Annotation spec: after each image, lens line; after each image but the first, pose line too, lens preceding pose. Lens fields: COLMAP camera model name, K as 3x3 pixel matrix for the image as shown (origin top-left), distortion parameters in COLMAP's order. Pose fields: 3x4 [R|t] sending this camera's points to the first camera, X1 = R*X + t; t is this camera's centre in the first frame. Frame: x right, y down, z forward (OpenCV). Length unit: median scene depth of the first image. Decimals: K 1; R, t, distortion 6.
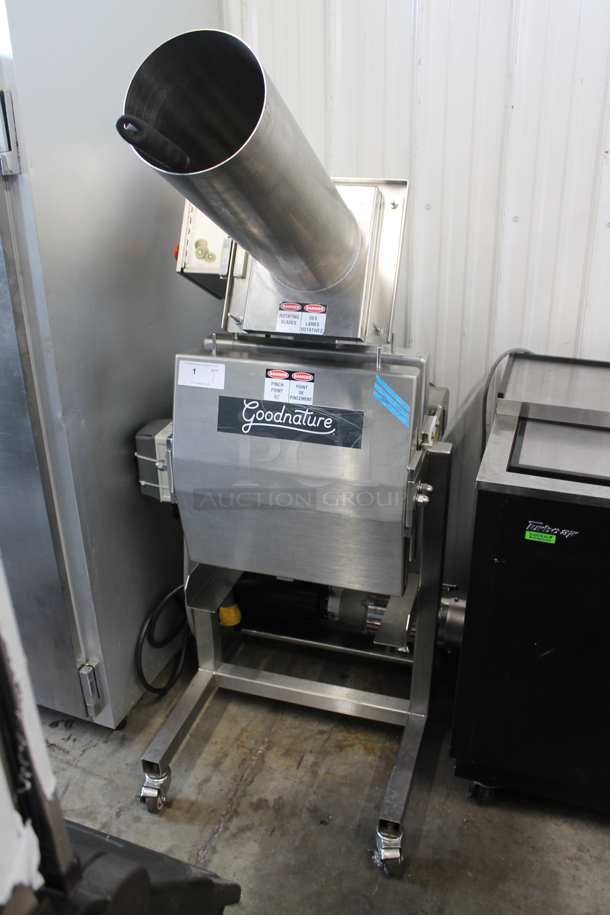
lens RADIAL K [[767.8, 0, 302.3], [0, 767.8, 458.4], [0, 0, 1]] dist [-0.142738, 0.104027]
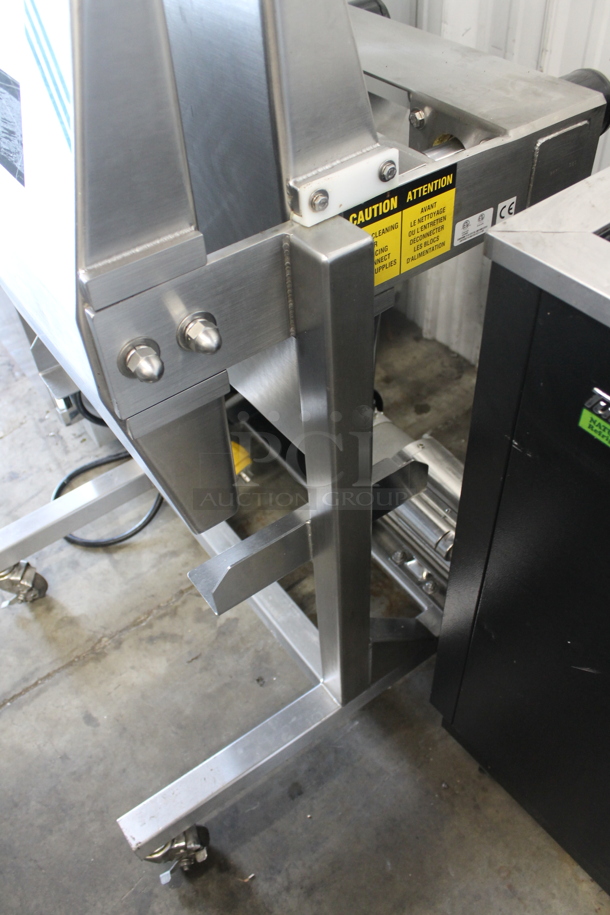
lens RADIAL K [[767.8, 0, 307.7], [0, 767.8, 460.8], [0, 0, 1]] dist [-0.142738, 0.104027]
pose [[0.841487, 0.371272, -0.392500, 0.271646], [-0.185242, 0.880709, 0.435932, -0.012447], [0.507528, -0.294124, 0.809881, 0.513390]]
